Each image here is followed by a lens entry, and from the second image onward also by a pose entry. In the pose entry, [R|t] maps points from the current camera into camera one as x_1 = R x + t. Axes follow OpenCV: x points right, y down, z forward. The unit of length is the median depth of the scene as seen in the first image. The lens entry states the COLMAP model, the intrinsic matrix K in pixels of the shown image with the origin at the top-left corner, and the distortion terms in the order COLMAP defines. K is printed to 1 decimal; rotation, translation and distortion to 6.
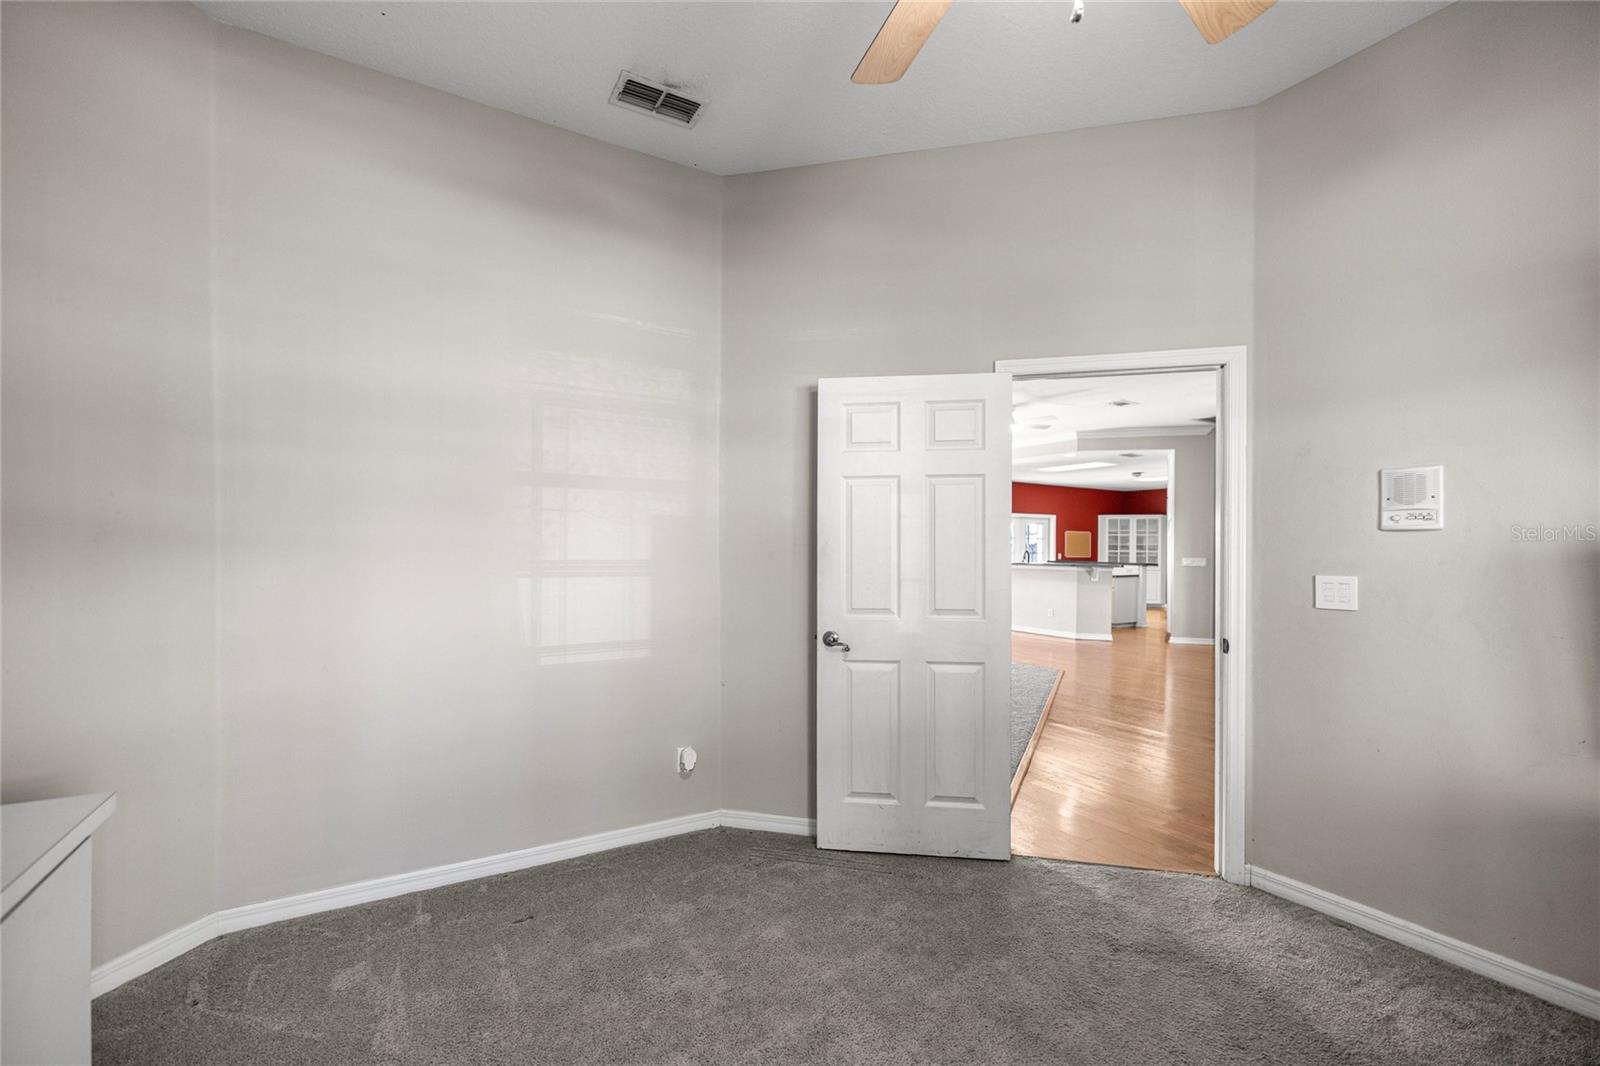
lens RADIAL K [[676.9, 0, 785.2], [0, 676.9, 543.0], [0, 0, 1]] dist [0.000580, -0.000209]
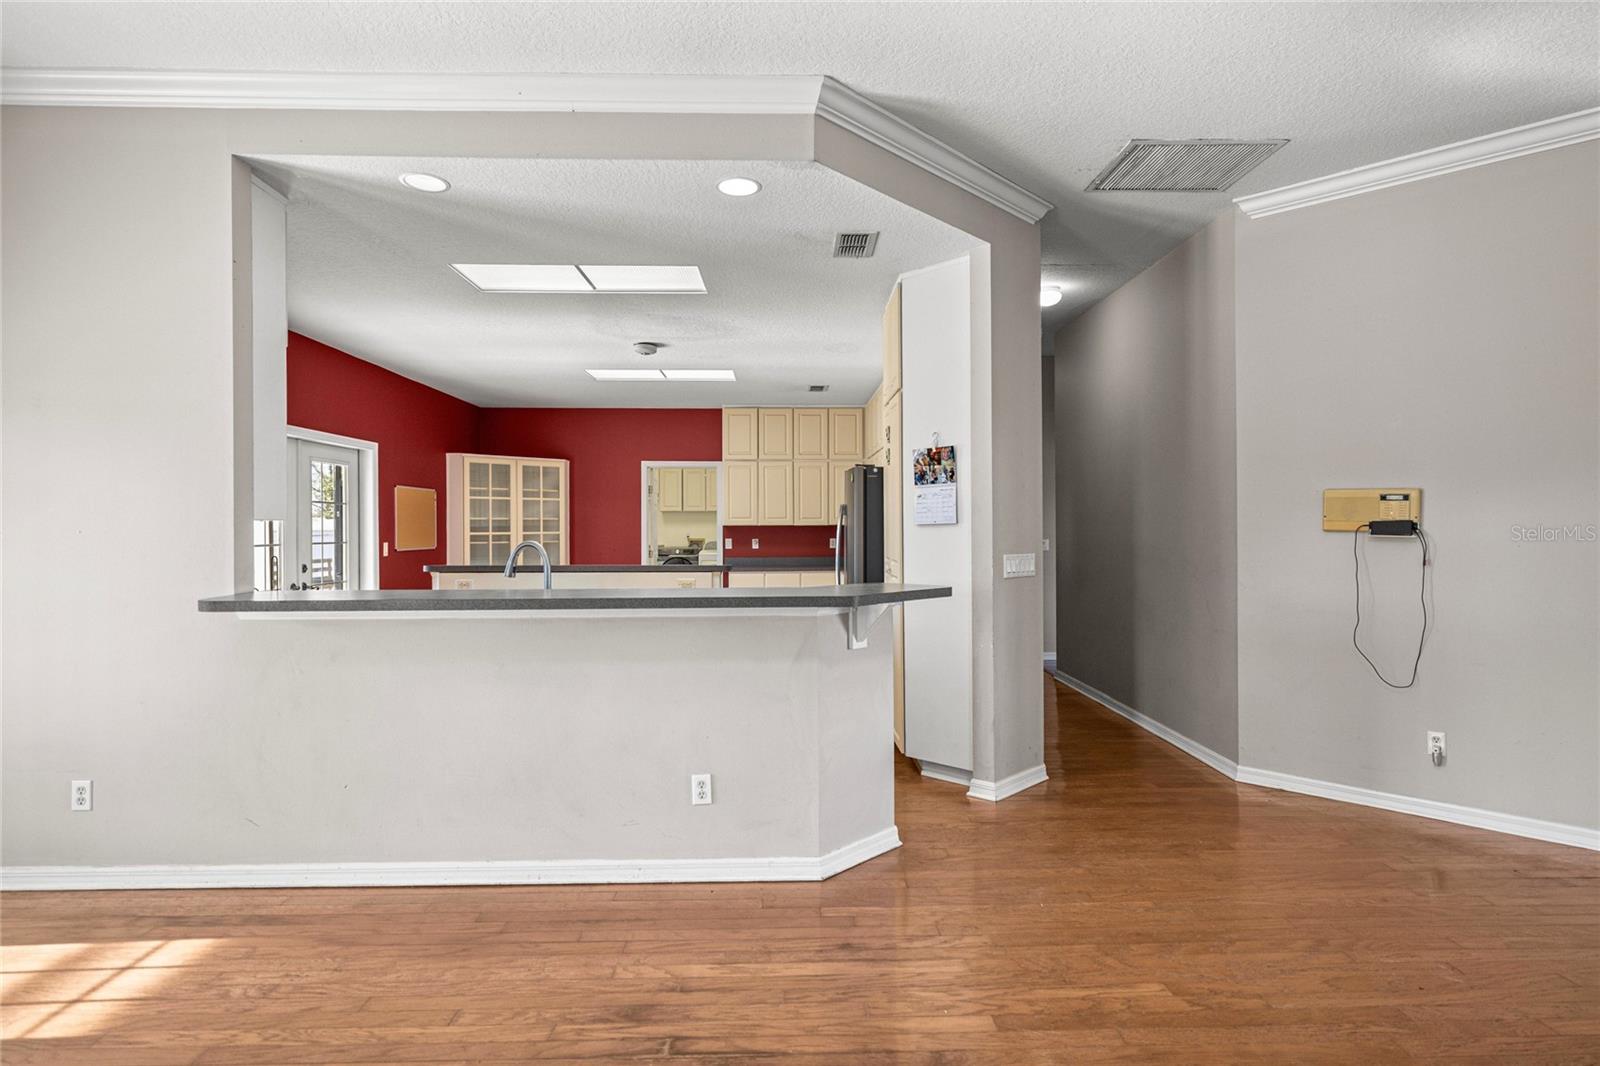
lens RADIAL K [[848.2, 0, 804.4], [0, 848.2, 531.2], [0, 0, 1]] dist [0.000007, -0.000107]
pose [[0.479530, -0.016262, 0.877375, 0.089773], [0.002016, 0.999846, 0.017430, 0.000858], [-0.877523, -0.006589, 0.479489, 0.539944]]
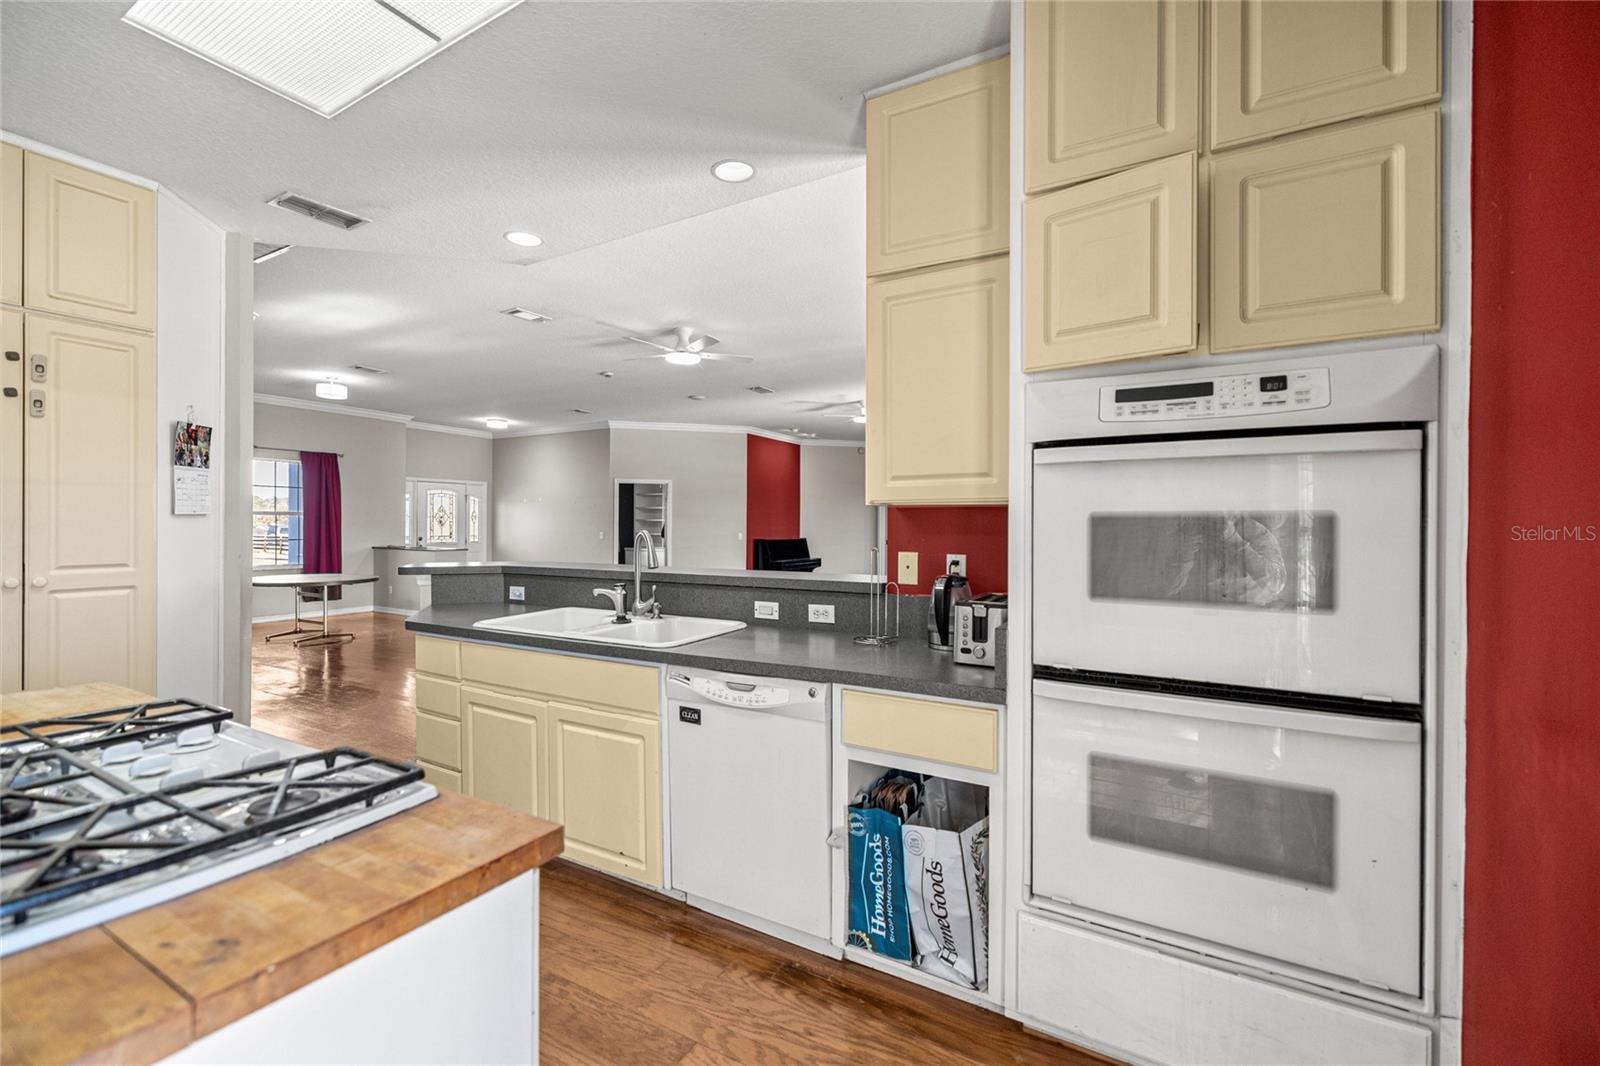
lens RADIAL K [[676.9, 0, 786.2], [0, 676.9, 527.5], [0, 0, 1]] dist [0.000580, -0.000209]
pose [[-0.872437, -0.012177, -0.488574, 0.311006], [-0.007980, 0.999911, -0.010672, 0.008064], [0.488661, -0.005412, -0.872457, 0.893468]]
